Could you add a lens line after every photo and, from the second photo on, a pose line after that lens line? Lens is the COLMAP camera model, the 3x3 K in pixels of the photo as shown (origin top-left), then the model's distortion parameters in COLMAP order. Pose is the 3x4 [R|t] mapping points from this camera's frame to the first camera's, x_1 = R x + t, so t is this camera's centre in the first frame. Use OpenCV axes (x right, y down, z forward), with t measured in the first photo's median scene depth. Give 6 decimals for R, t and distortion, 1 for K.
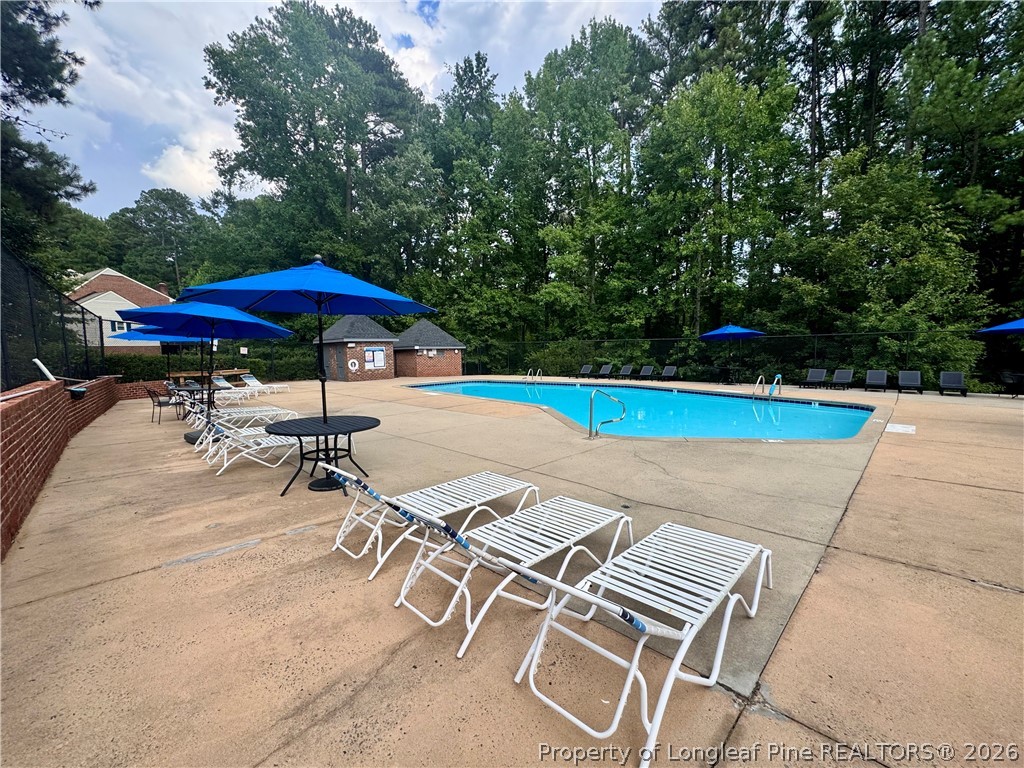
lens RADIAL K [[404.9, 0, 512.0], [0, 404.9, 384.0], [0, 0, 1]] dist [0.000037, -0.000309]
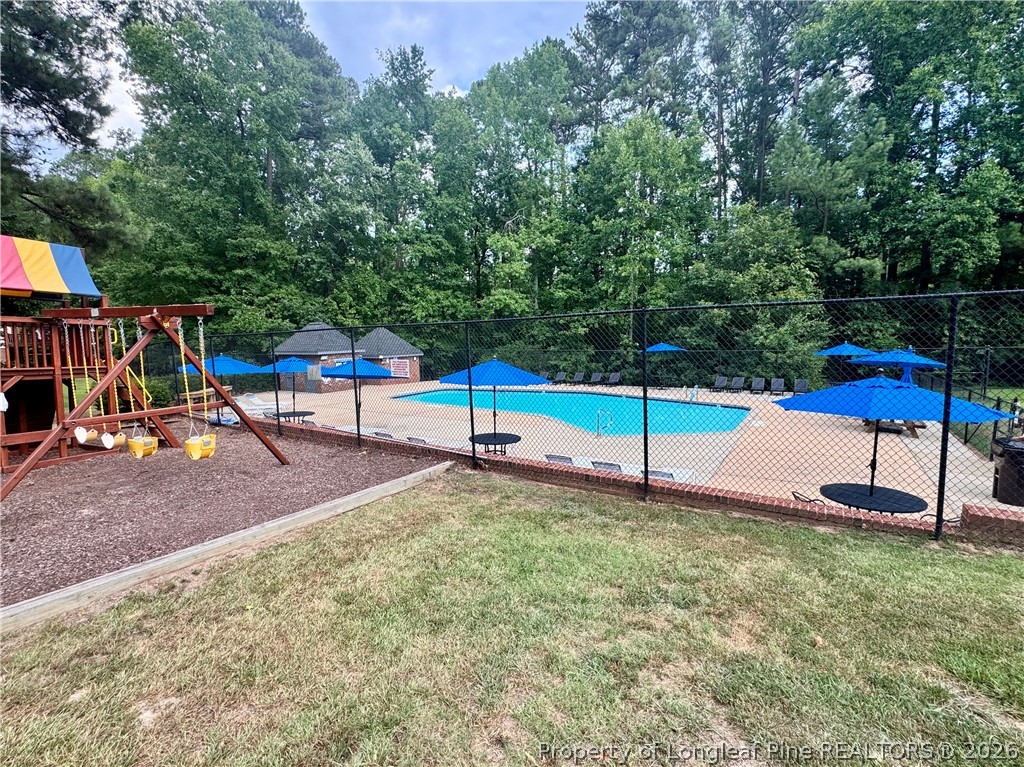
lens RADIAL K [[467.6, 0, 512.0], [0, 467.6, 383.5], [0, 0, 1]] dist [-0.001077, -0.000402]
pose [[0.975800, -0.027176, 0.216969, -0.142627], [0.021711, 0.999385, 0.027531, -0.040148], [-0.217584, -0.022154, 0.975790, -0.194233]]
